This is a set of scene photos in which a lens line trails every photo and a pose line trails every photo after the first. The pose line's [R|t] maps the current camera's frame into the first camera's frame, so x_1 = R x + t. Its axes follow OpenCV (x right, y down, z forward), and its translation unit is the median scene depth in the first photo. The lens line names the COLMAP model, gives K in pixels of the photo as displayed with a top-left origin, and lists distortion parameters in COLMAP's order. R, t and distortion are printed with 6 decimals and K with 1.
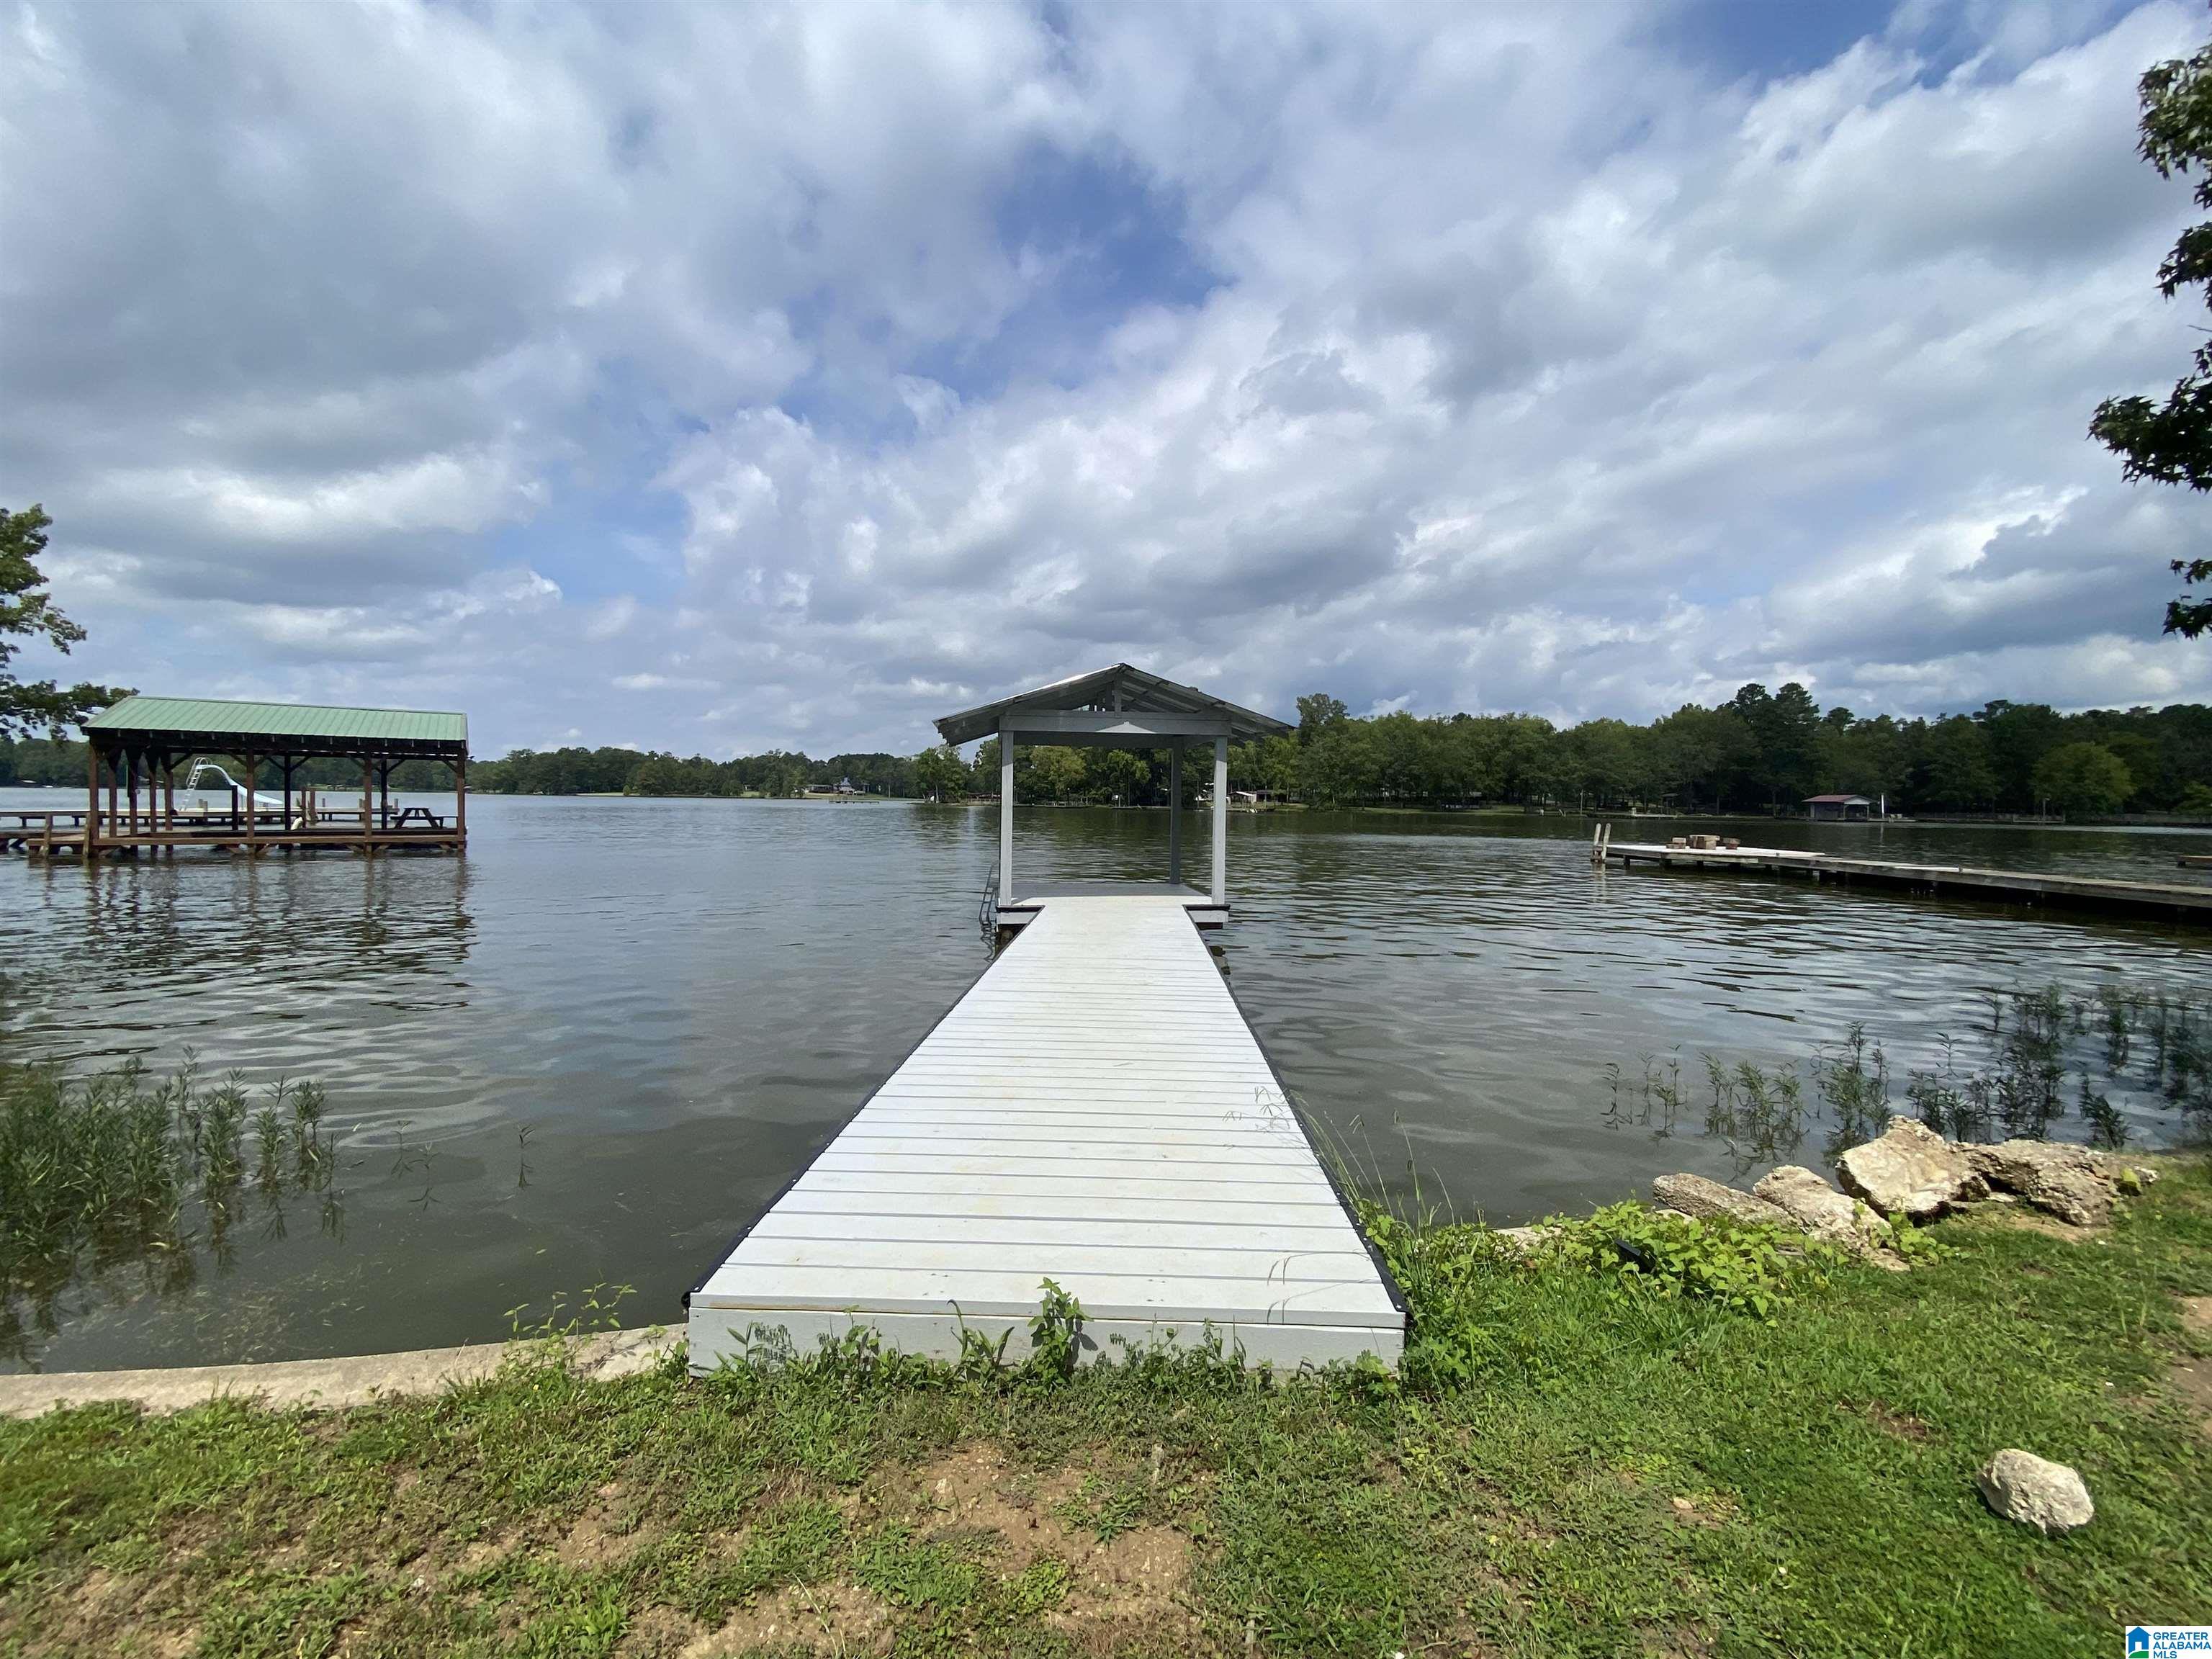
lens RADIAL K [[897.2, 0, 1095.2], [0, 897.2, 829.2], [0, 0, 1]] dist [-0.002916, -0.006923]
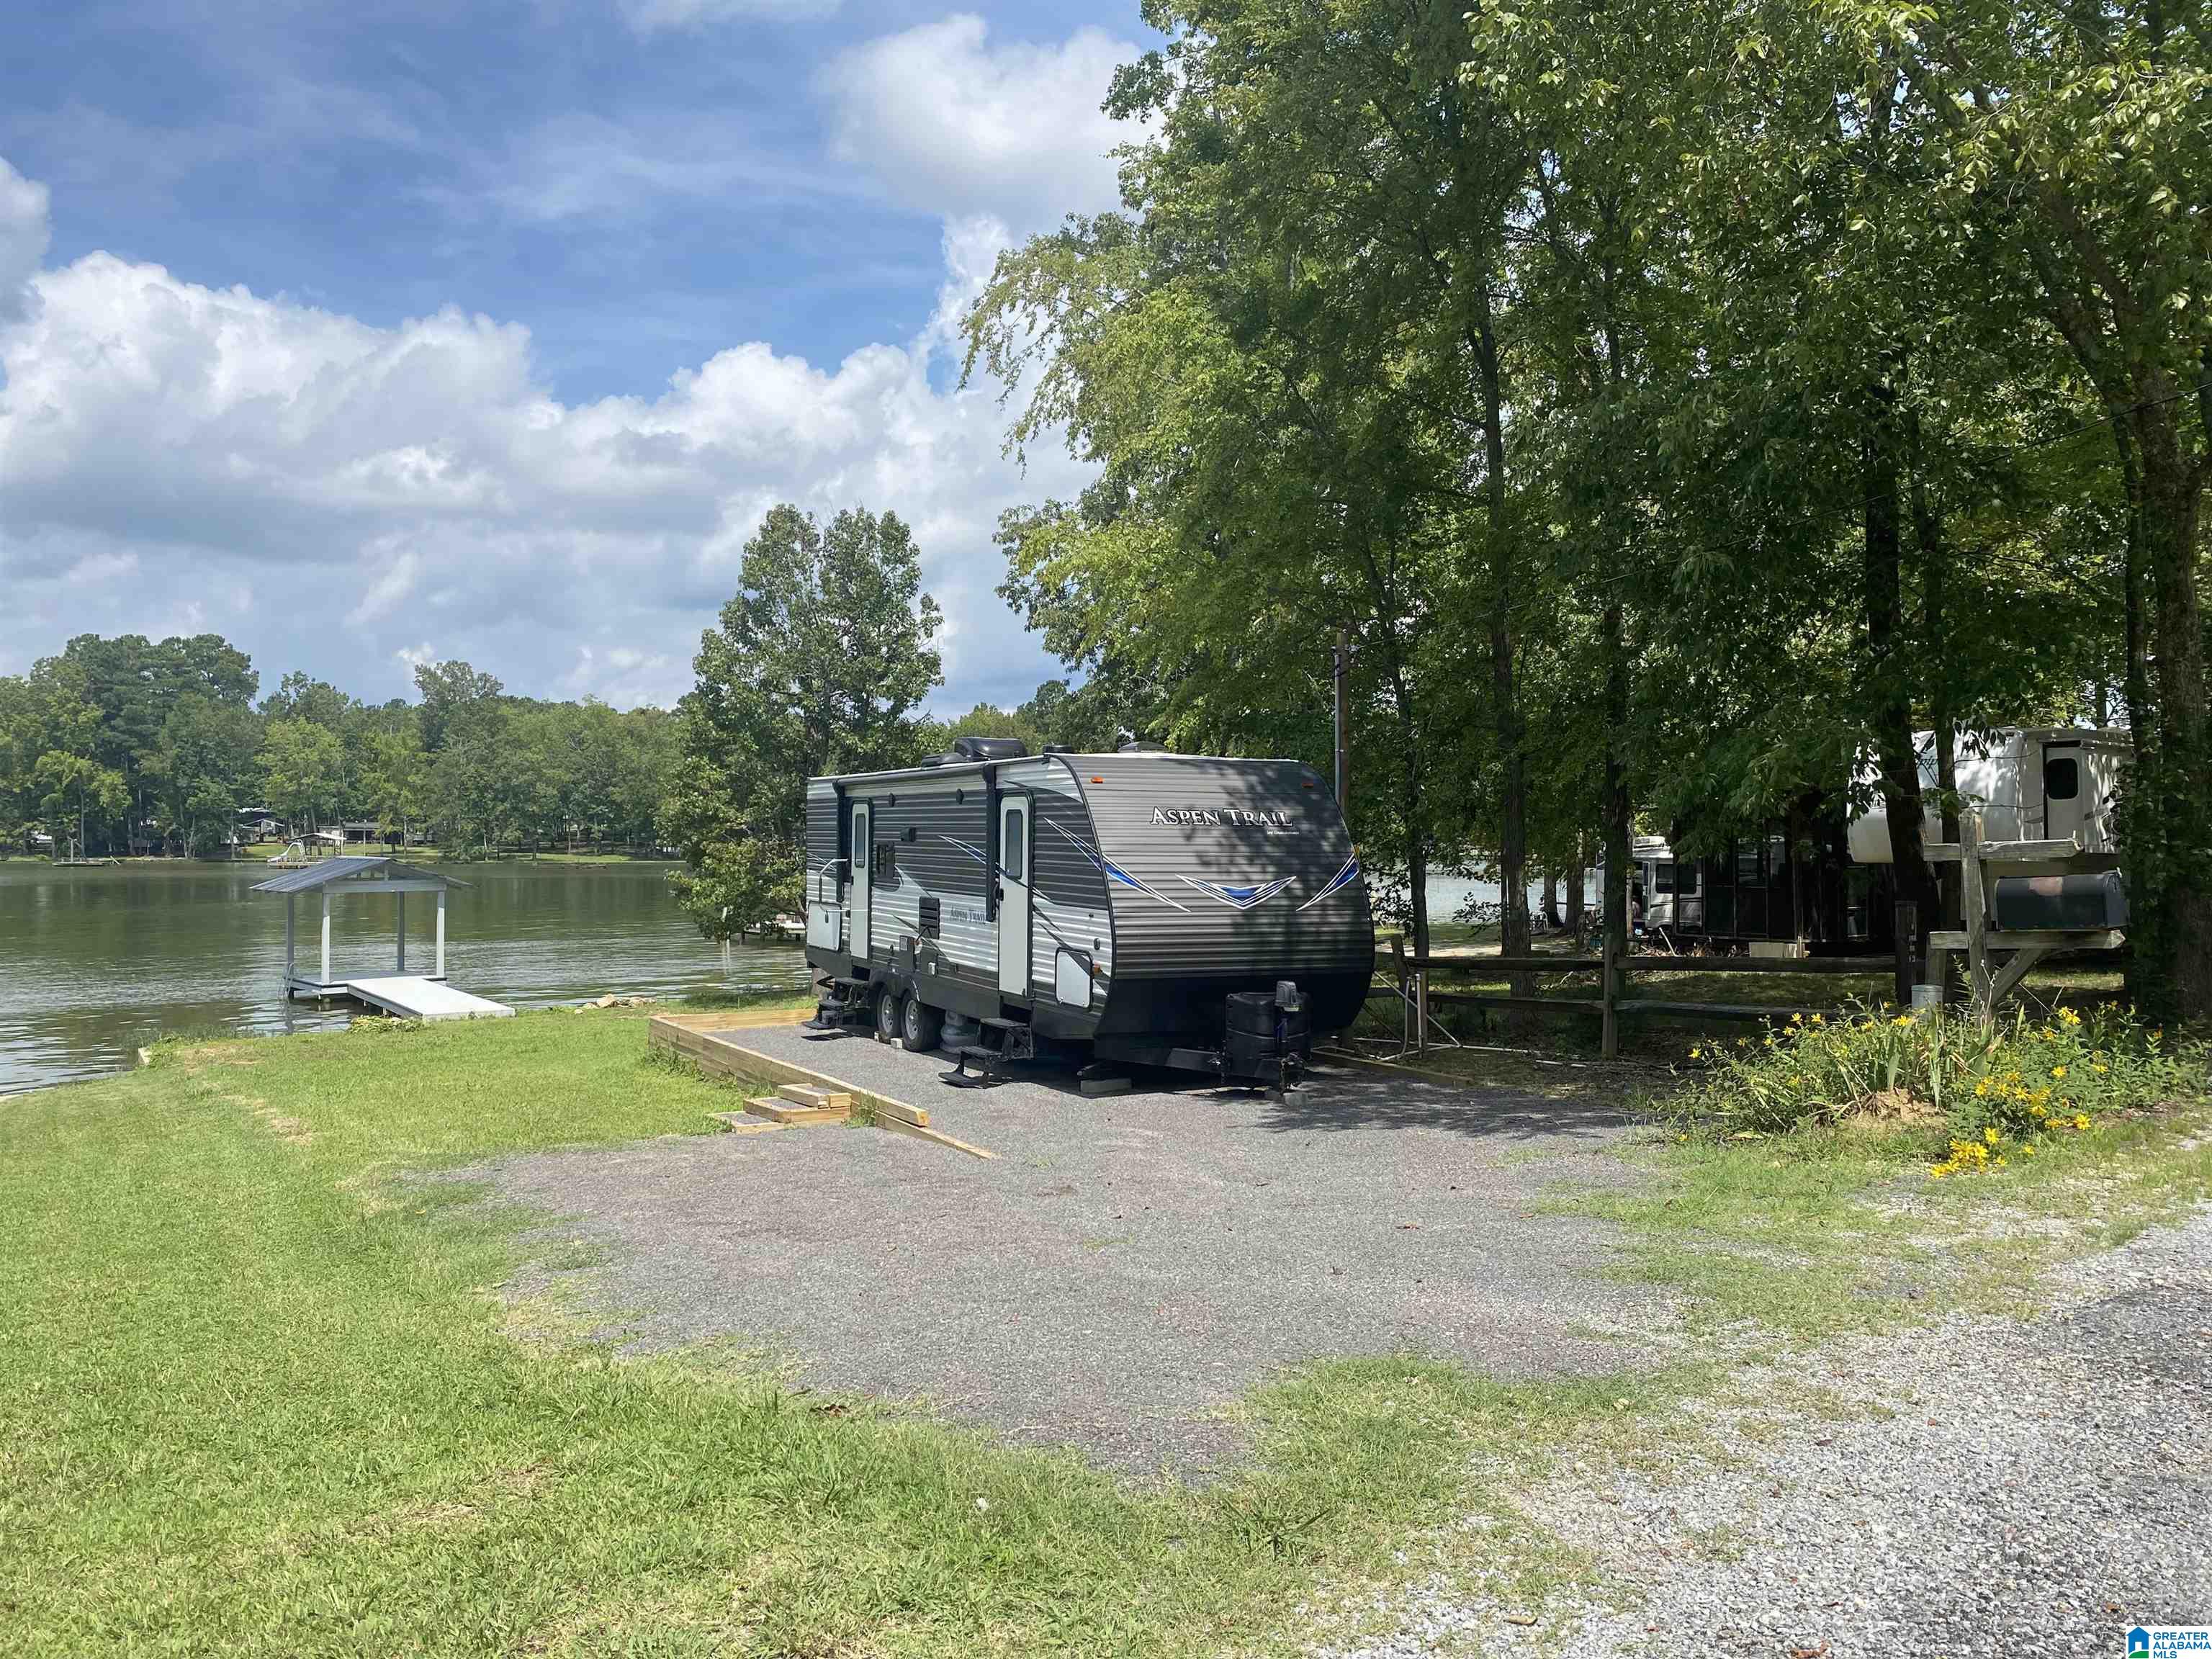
lens RADIAL K [[1699.0, 0, 1089.9], [0, 1699.0, 814.1], [0, 0, 1]] dist [0.025360, -0.023204]
pose [[0.823192, -0.006175, 0.567729, -0.052717], [0.027115, 0.999227, -0.028447, -0.008225], [-0.567115, 0.038811, 0.822724, -0.186893]]
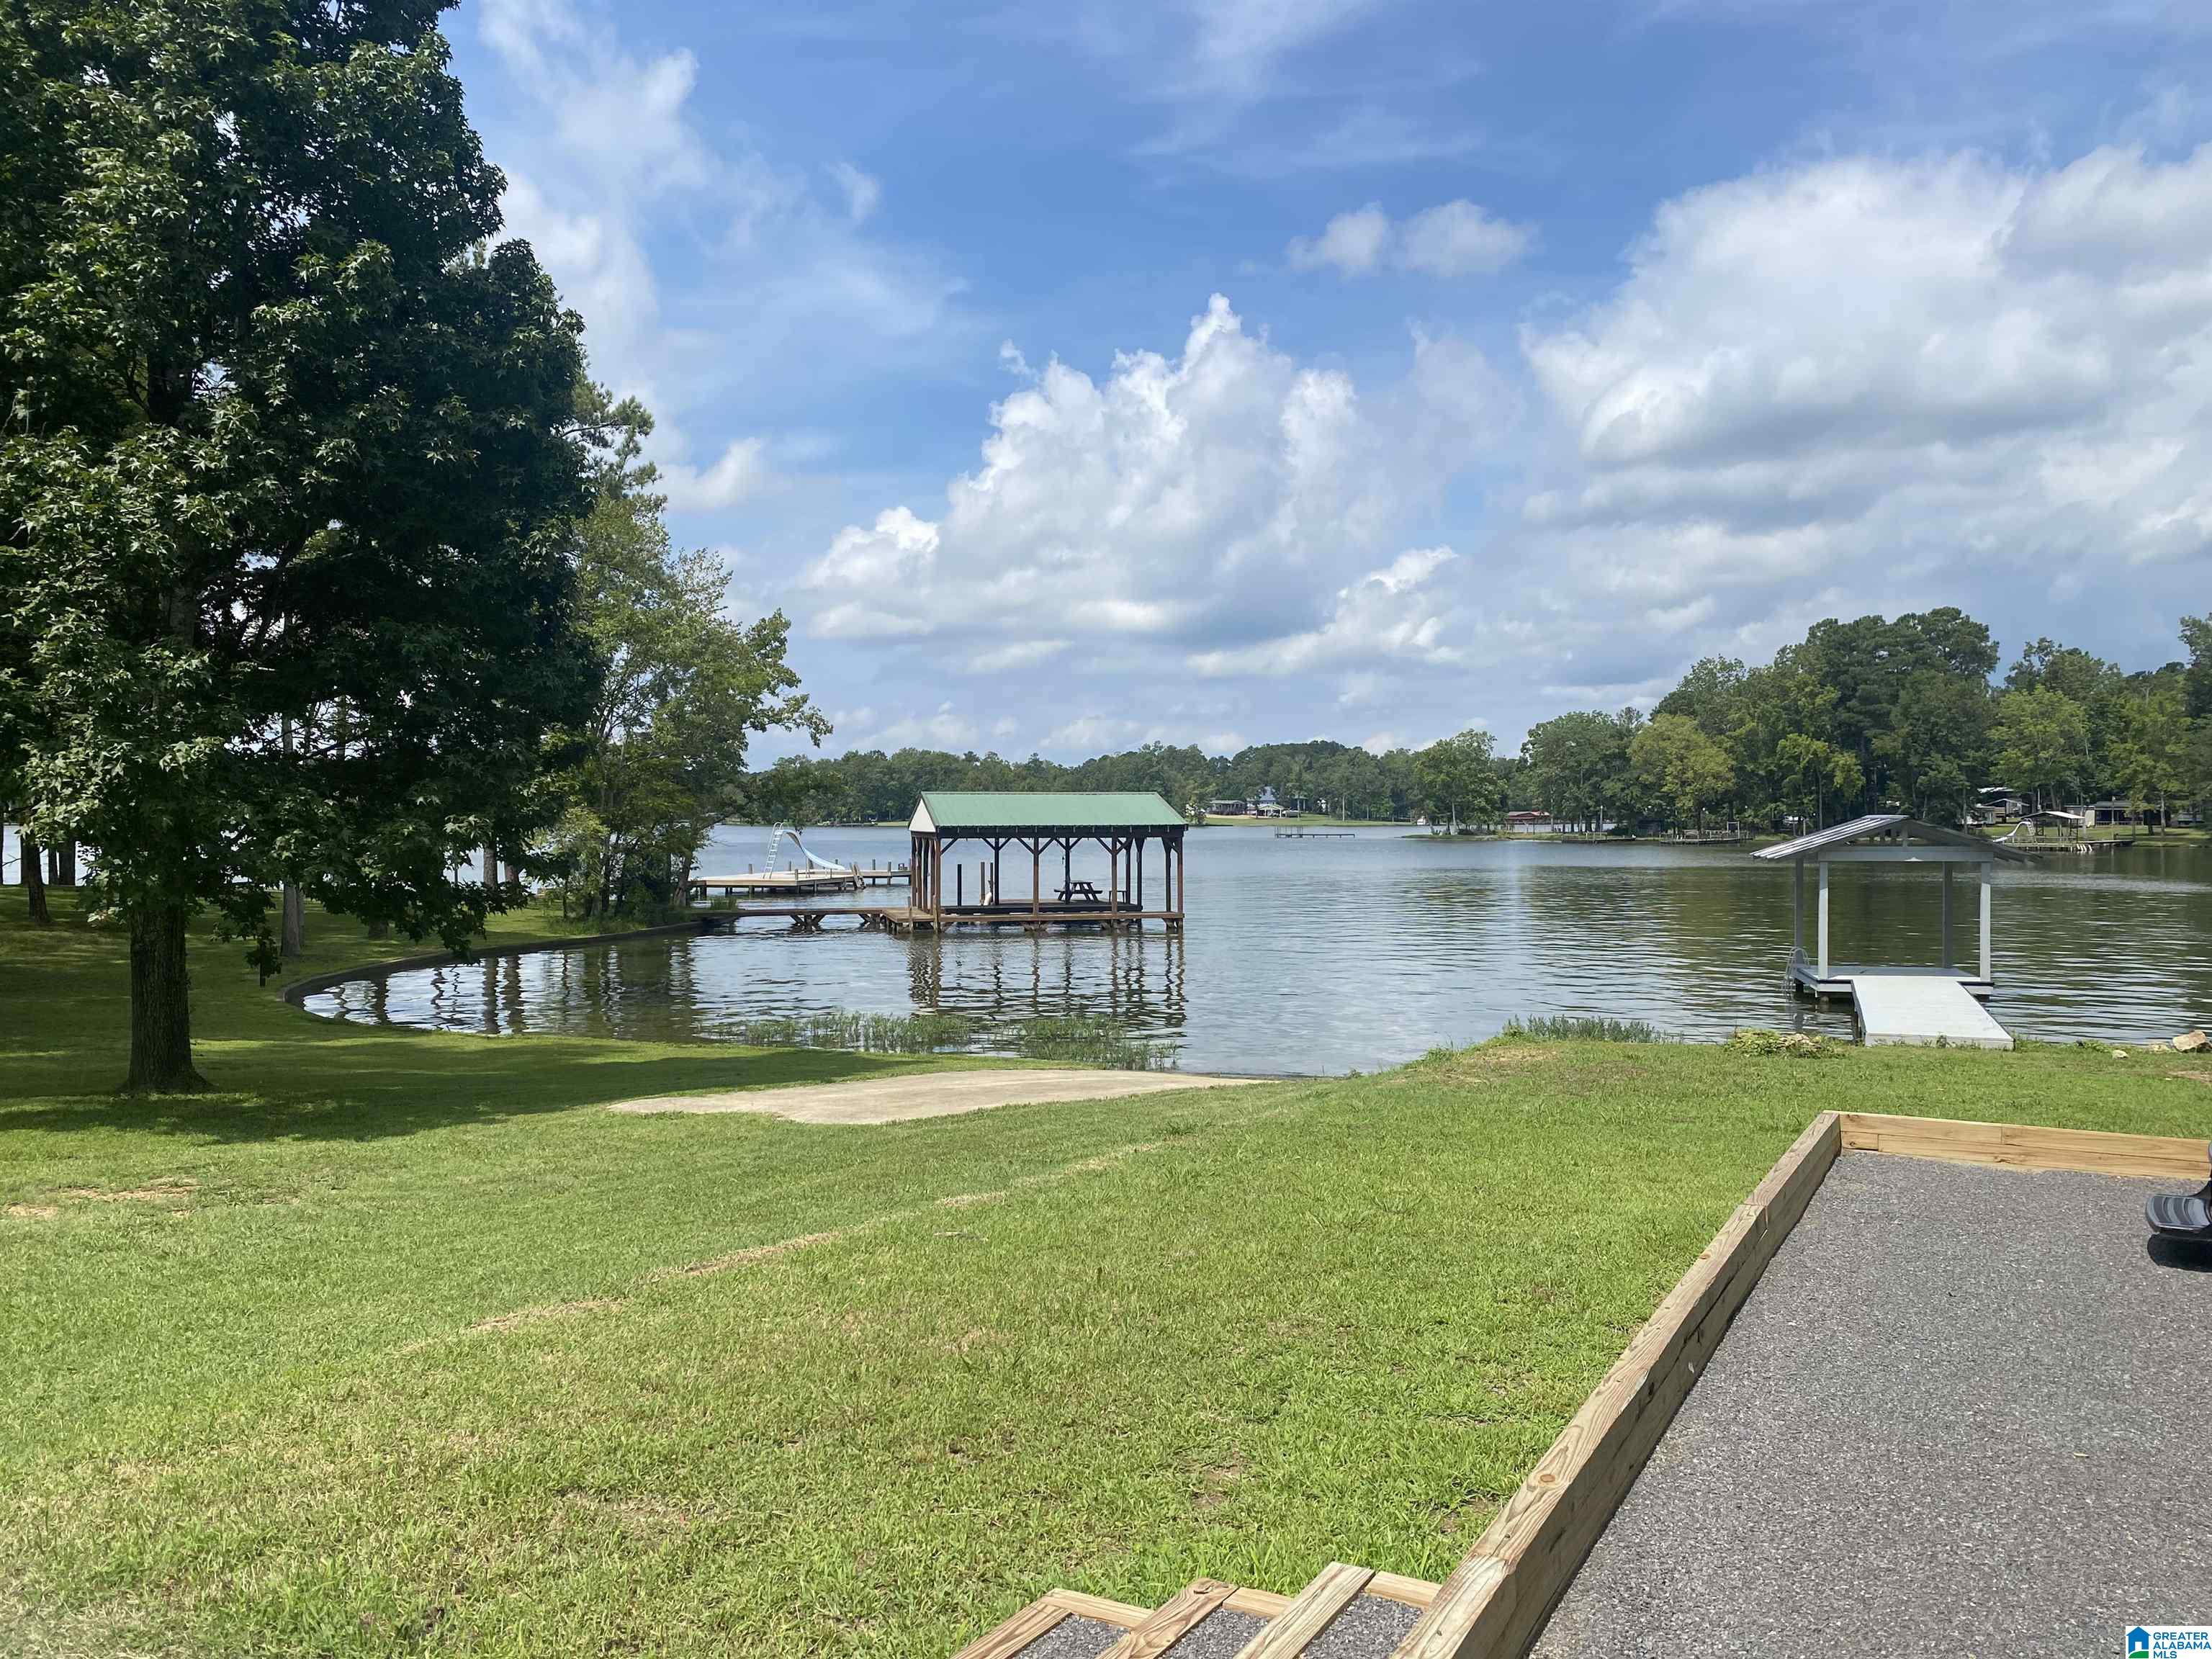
lens RADIAL K [[1681.0, 0, 1099.8], [0, 1681.0, 819.1], [0, 0, 1]] dist [0.071856, -0.098959]
pose [[0.937030, -0.014773, -0.348937, -0.015039], [0.003587, 0.999459, -0.032682, -0.005747], [0.349231, 0.029372, 0.936576, -0.130604]]
